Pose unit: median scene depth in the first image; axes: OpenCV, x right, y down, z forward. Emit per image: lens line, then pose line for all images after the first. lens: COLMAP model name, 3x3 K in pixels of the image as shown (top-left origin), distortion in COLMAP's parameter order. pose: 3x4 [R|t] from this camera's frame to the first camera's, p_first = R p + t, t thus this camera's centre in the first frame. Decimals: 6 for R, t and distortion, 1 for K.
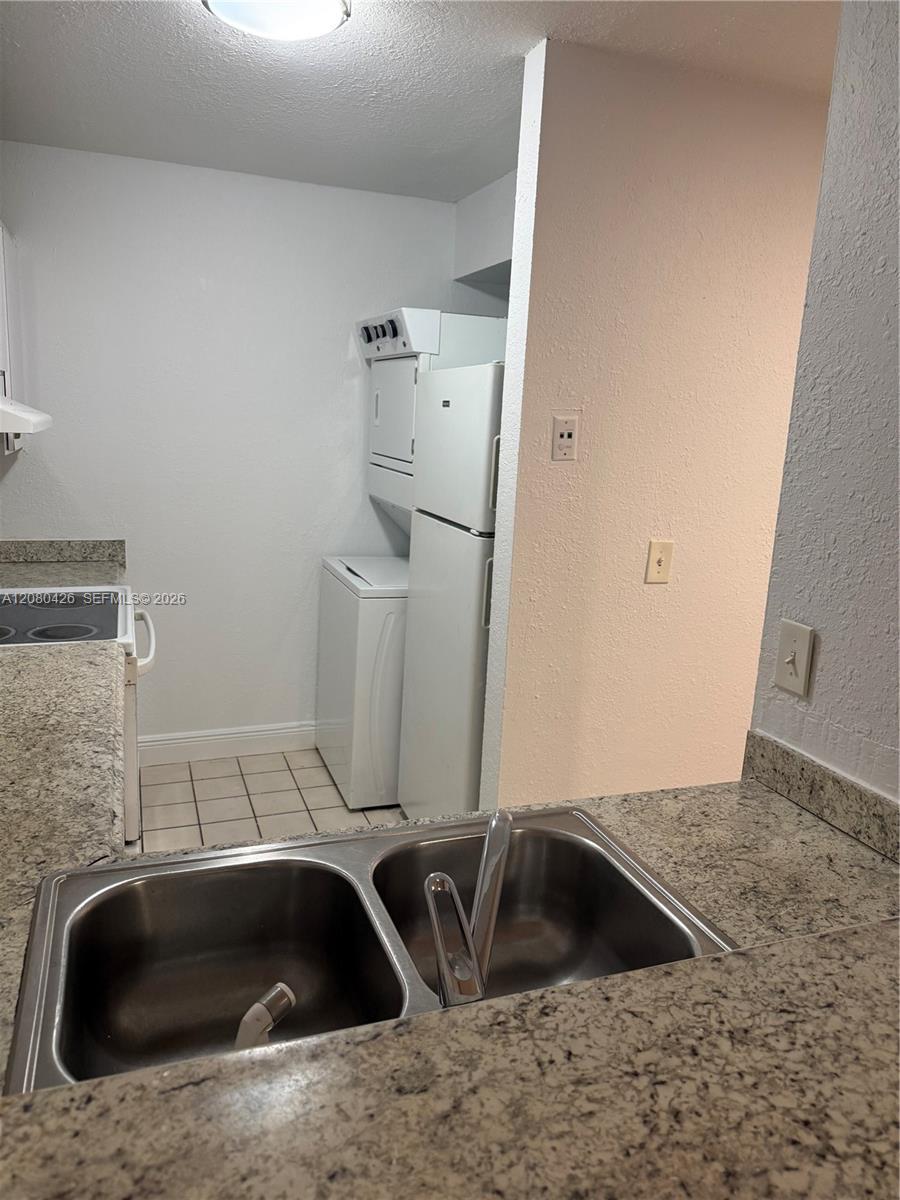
lens RADIAL K [[852.7, 0, 447.7], [0, 852.7, 599.0], [0, 0, 1]] dist [0.044422, -0.052037]
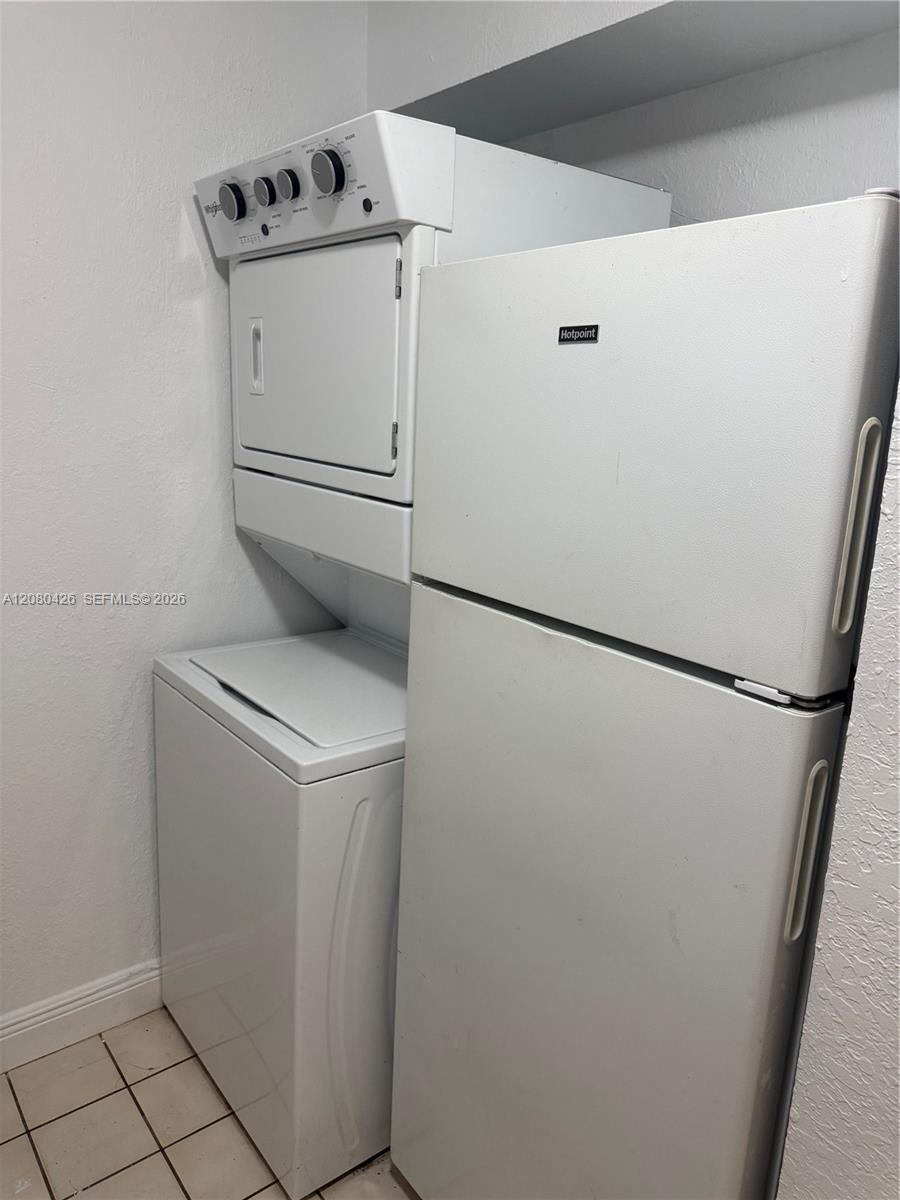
lens RADIAL K [[852.7, 0, 447.7], [0, 852.7, 599.0], [0, 0, 1]] dist [0.044422, -0.052037]
pose [[0.950089, -0.084841, 0.300221, -0.150842], [0.073709, 0.996113, 0.048234, -0.109320], [-0.303146, -0.023697, 0.952650, 0.532840]]
